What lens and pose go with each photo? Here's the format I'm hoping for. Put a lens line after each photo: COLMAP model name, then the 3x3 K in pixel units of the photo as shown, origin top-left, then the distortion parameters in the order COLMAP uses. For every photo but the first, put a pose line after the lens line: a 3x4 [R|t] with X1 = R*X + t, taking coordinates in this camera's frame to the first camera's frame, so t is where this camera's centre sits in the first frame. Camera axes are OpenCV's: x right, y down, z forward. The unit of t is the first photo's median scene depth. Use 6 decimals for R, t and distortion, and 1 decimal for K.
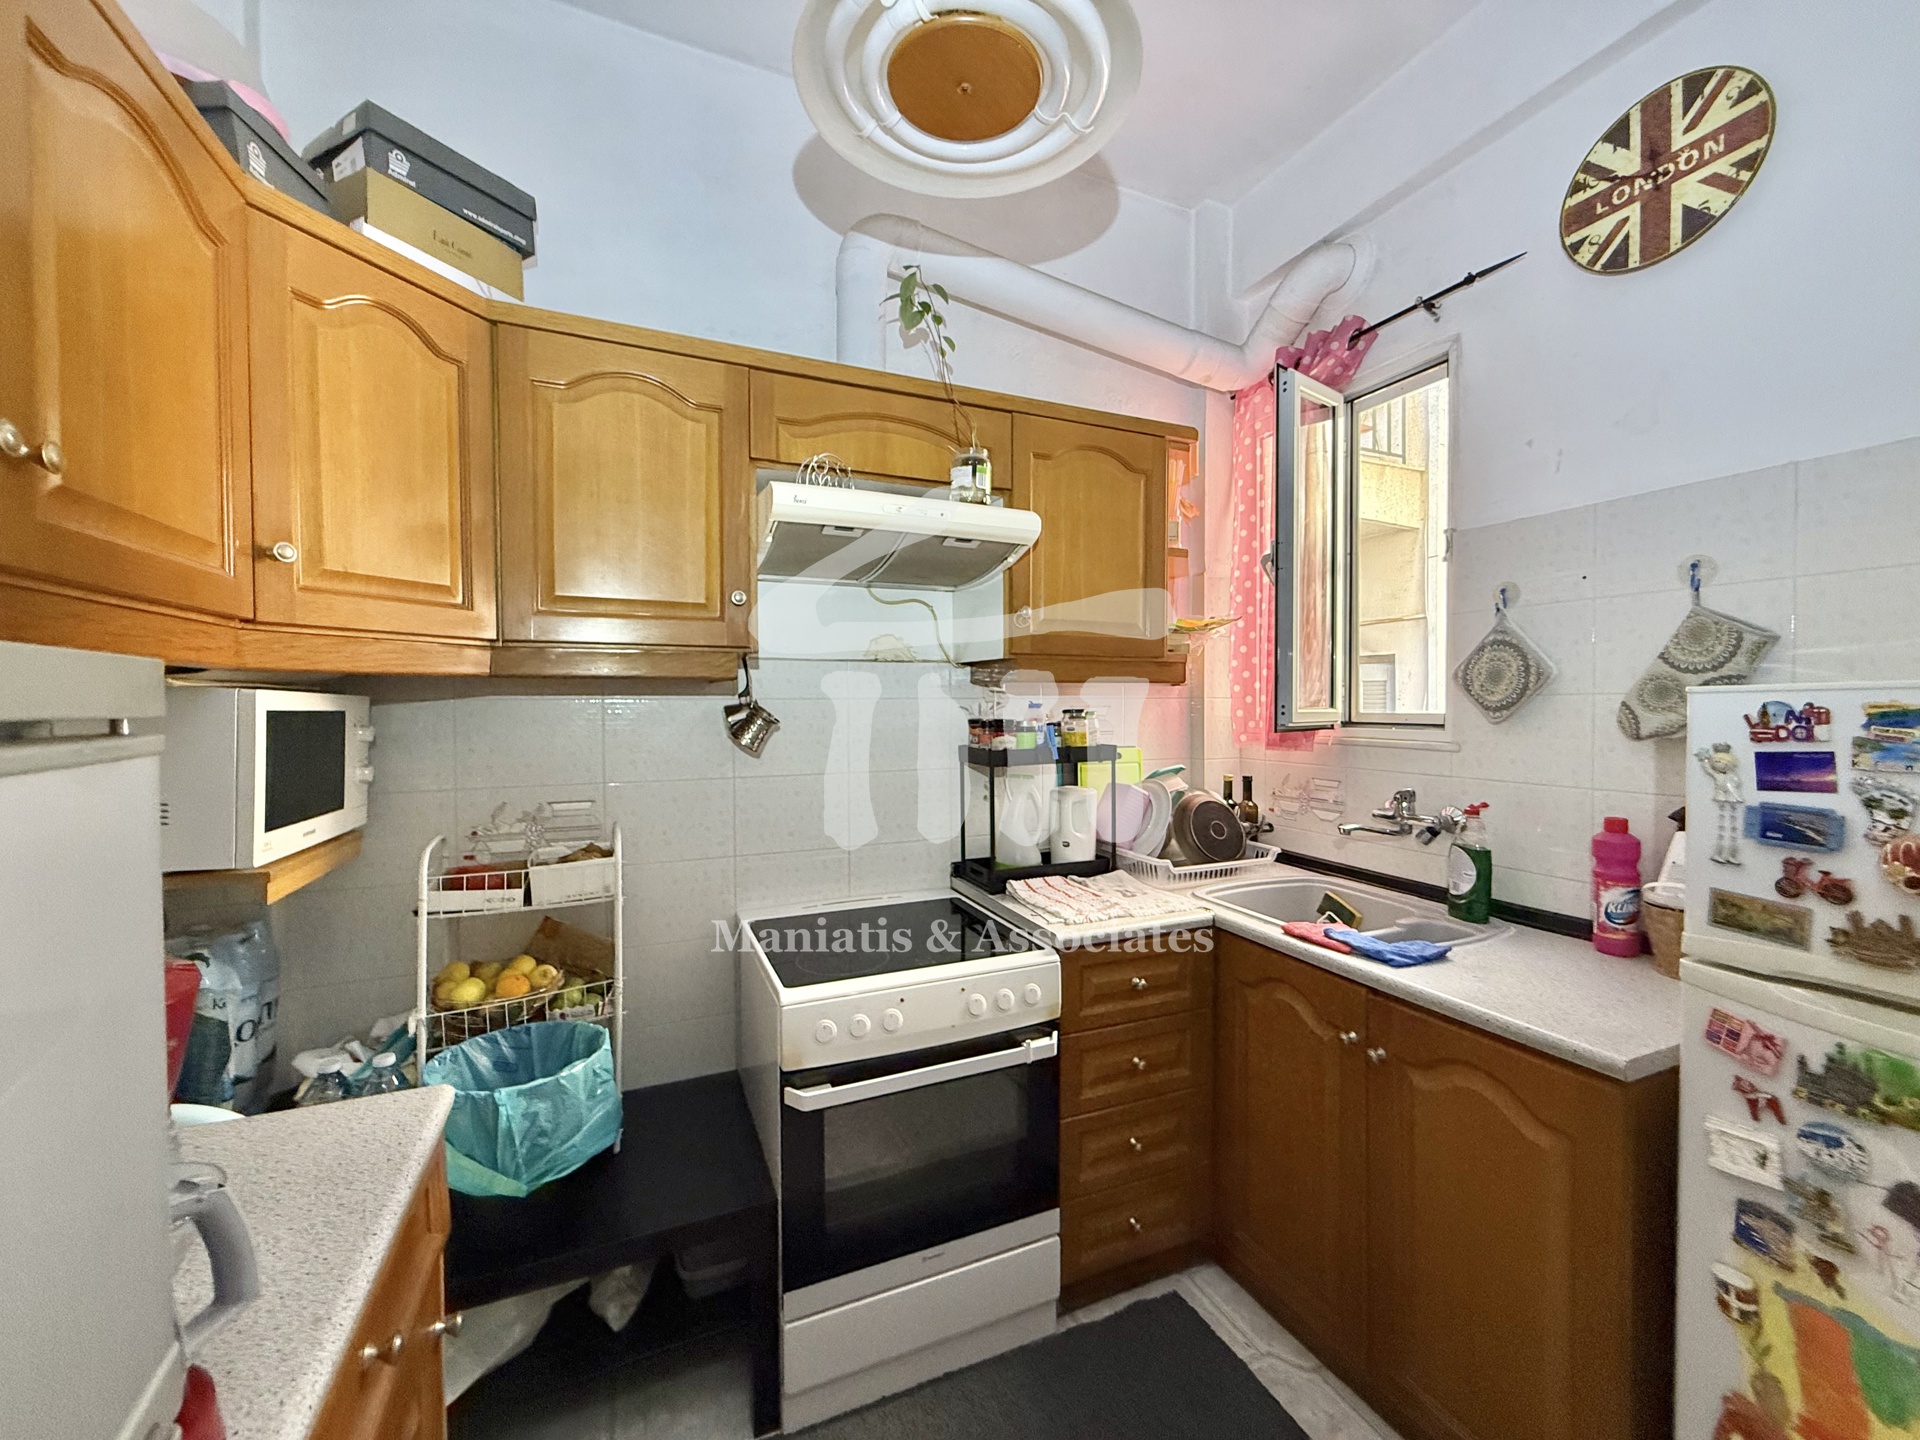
lens RADIAL K [[764.4, 0, 955.2], [0, 764.4, 718.5], [0, 0, 1]] dist [-0.000848, 0.000249]
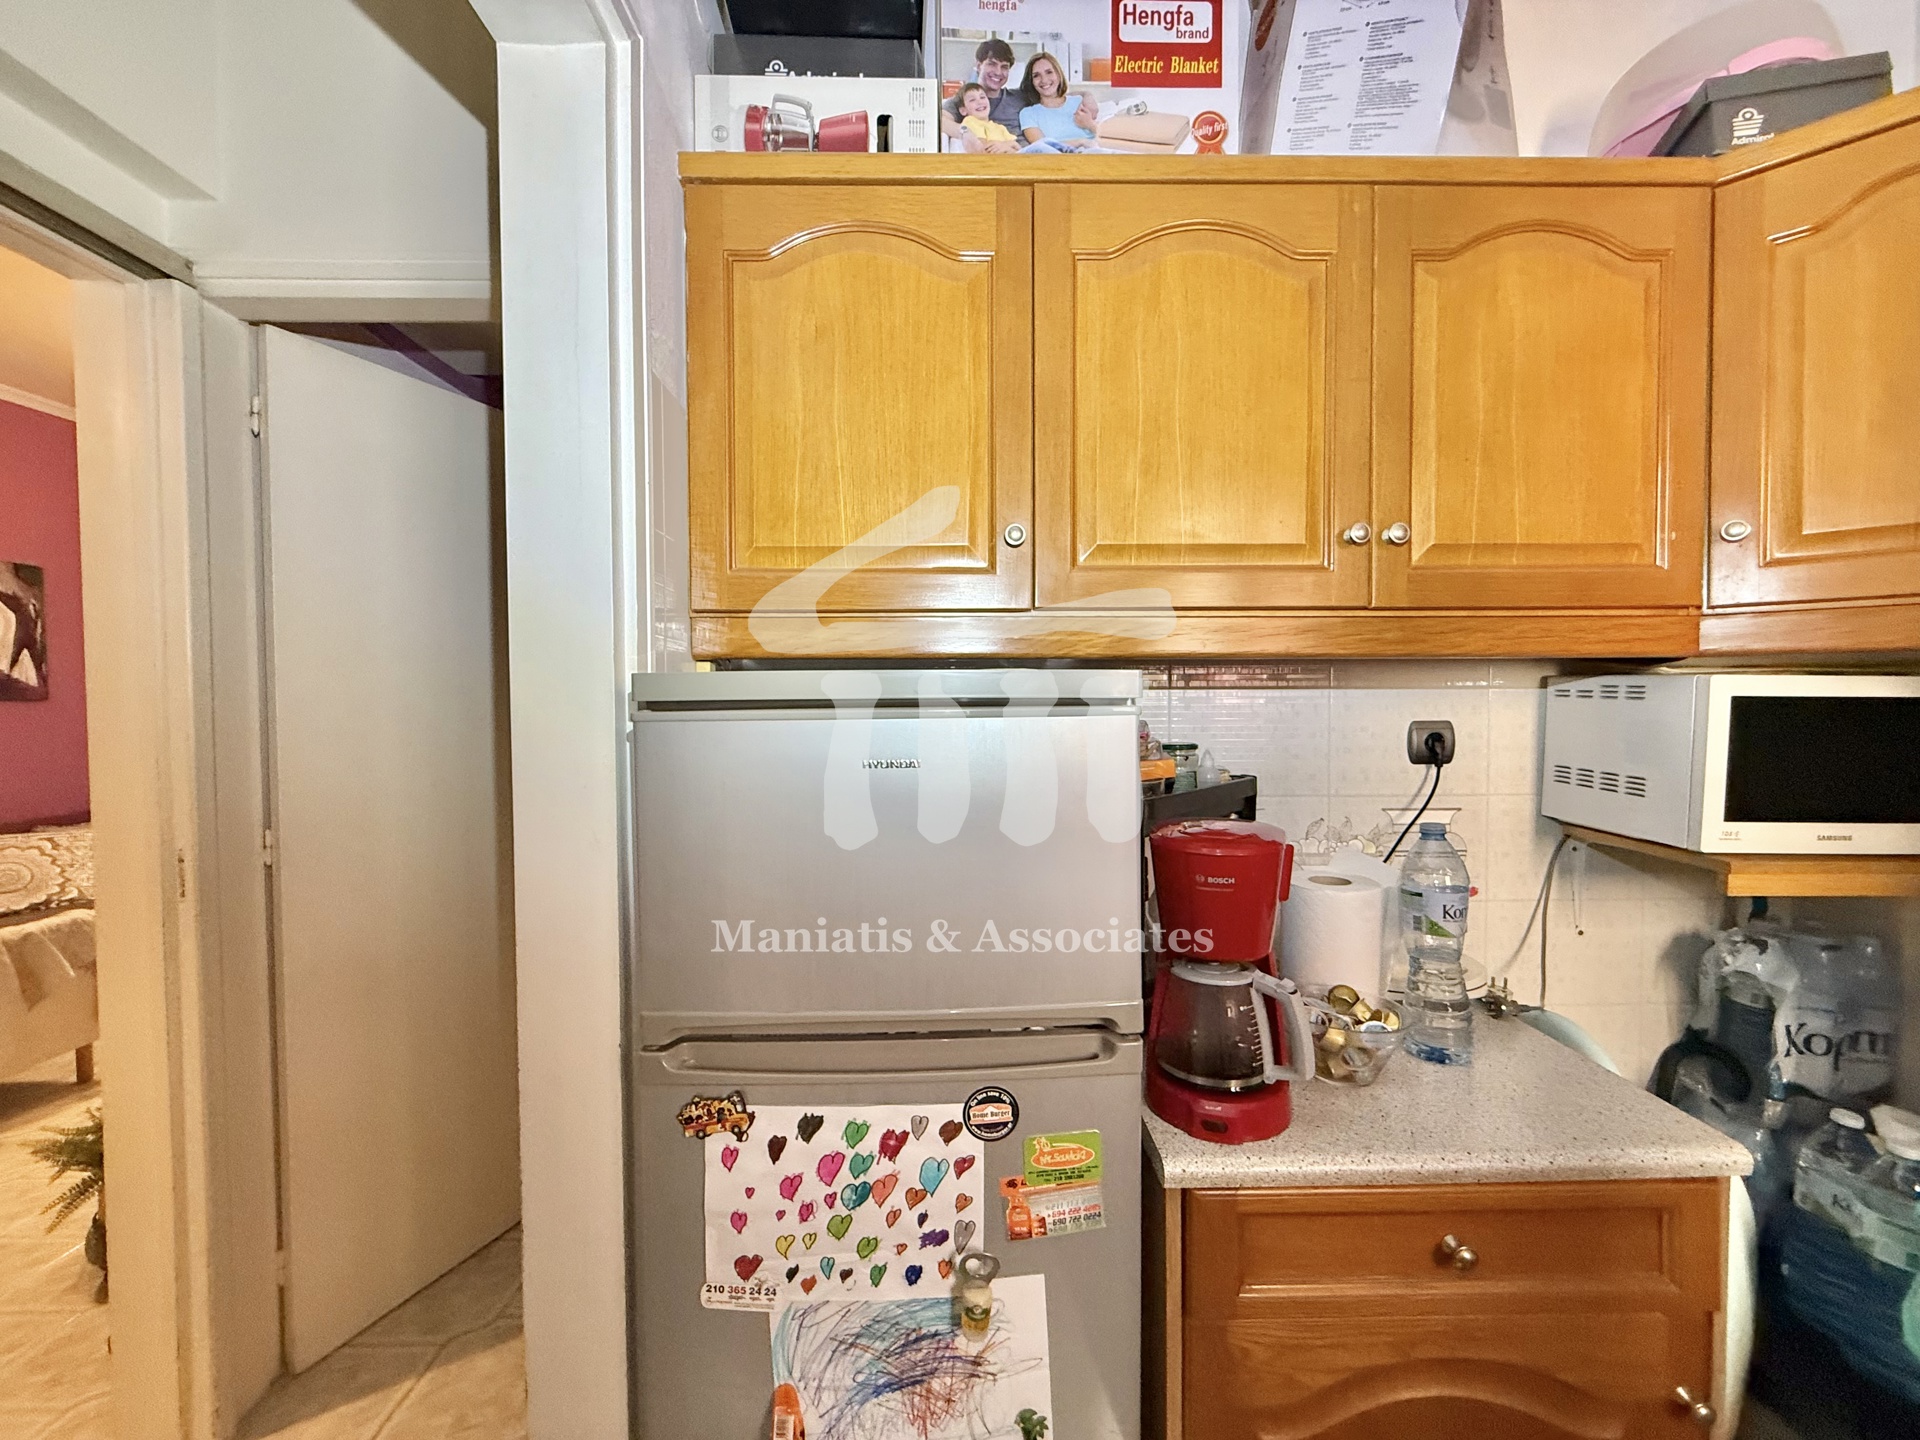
lens RADIAL K [[765.4, 0, 955.4], [0, 765.4, 717.2], [0, 0, 1]] dist [-0.000760, 0.000000]
pose [[-0.379601, 0.030022, -0.924663, 0.255004], [-0.013813, 0.999178, 0.038112, -0.005100], [0.925047, 0.027240, -0.378875, 0.312293]]
